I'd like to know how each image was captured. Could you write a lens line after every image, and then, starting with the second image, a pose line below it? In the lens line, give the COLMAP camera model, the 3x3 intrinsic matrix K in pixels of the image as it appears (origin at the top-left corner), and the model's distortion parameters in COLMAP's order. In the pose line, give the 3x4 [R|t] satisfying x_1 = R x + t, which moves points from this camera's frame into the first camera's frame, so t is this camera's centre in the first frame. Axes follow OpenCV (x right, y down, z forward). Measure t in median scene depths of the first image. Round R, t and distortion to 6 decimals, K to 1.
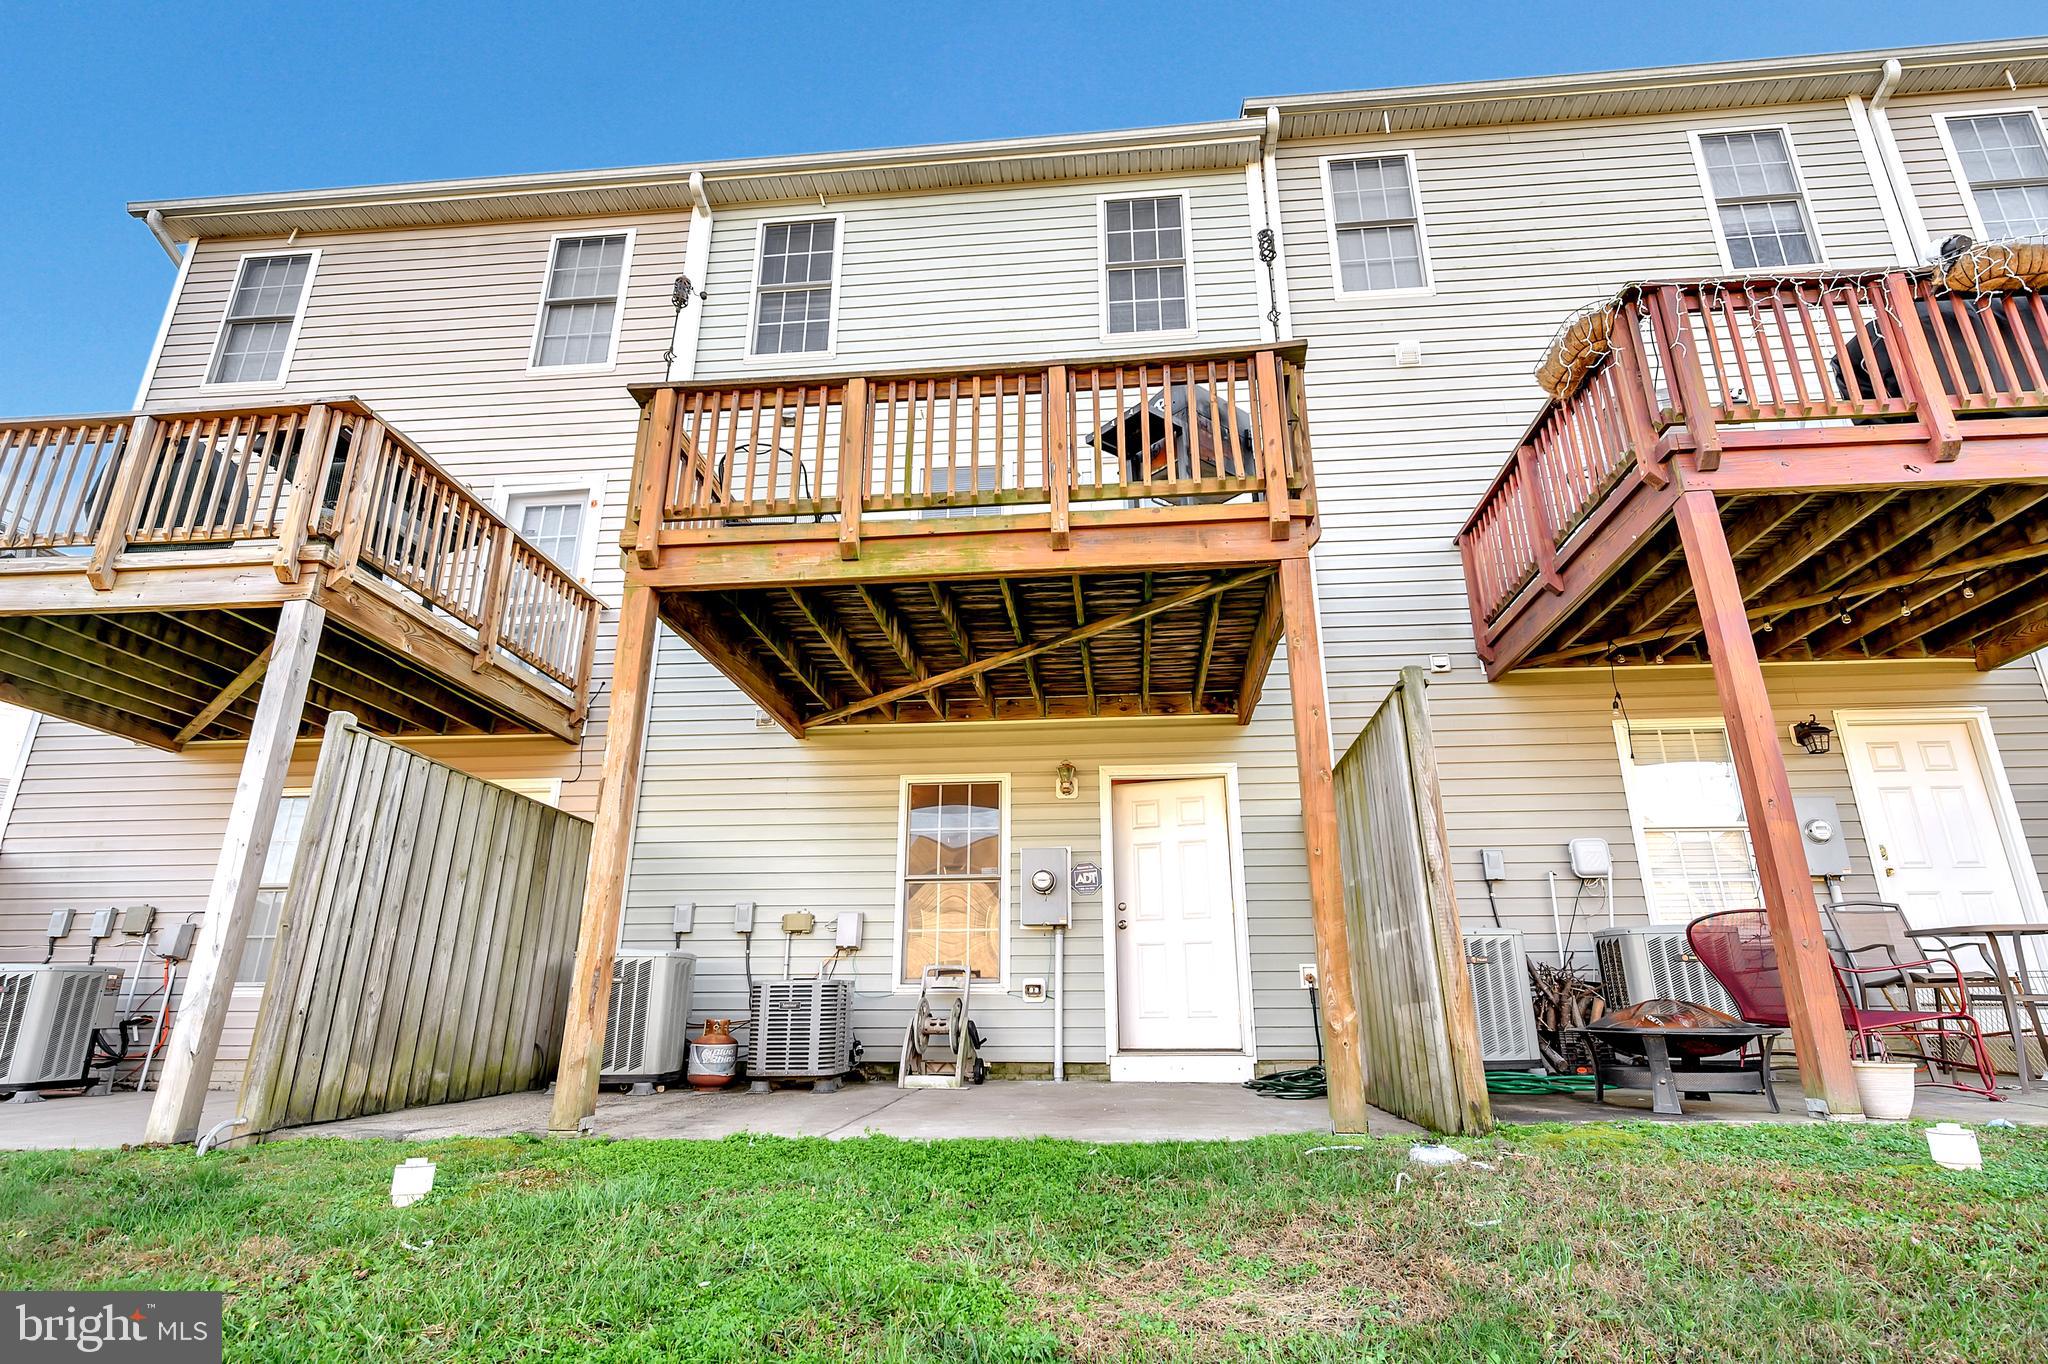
lens RADIAL K [[1026.2, 0, 1031.2], [0, 1026.2, 676.9], [0, 0, 1]] dist [0.002245, -0.000039]
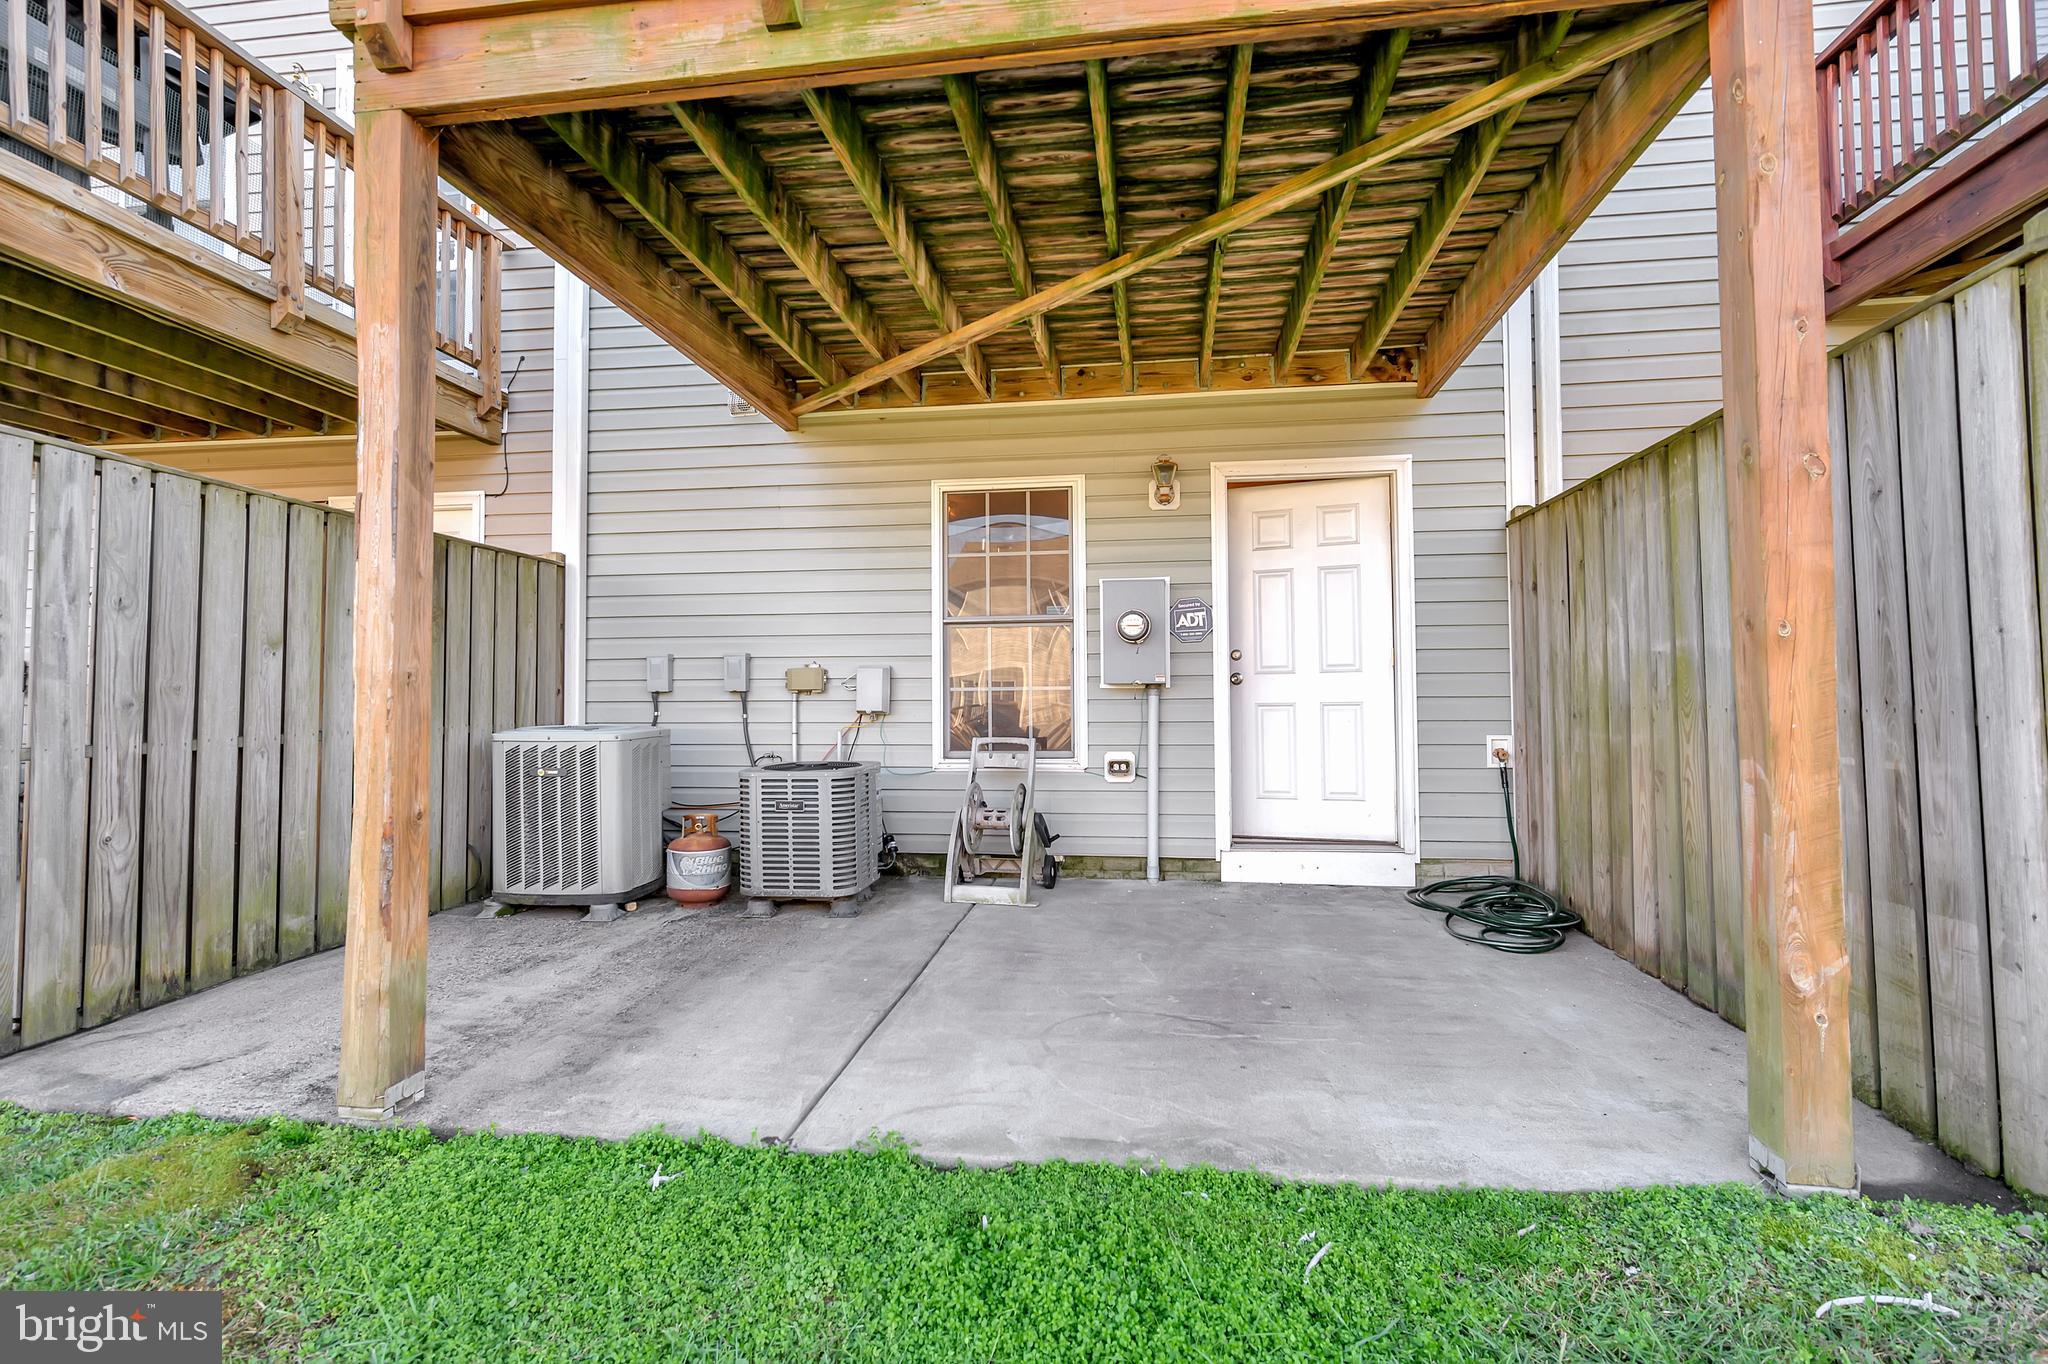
lens RADIAL K [[926.3, 0, 1034.5], [0, 926.3, 673.7], [0, 0, 1]] dist [-0.002013, -0.000186]
pose [[0.999163, -0.006428, -0.040407, -0.032432], [0.018172, 0.954549, 0.297500, 0.036471], [0.036659, -0.297986, 0.953866, 0.373263]]
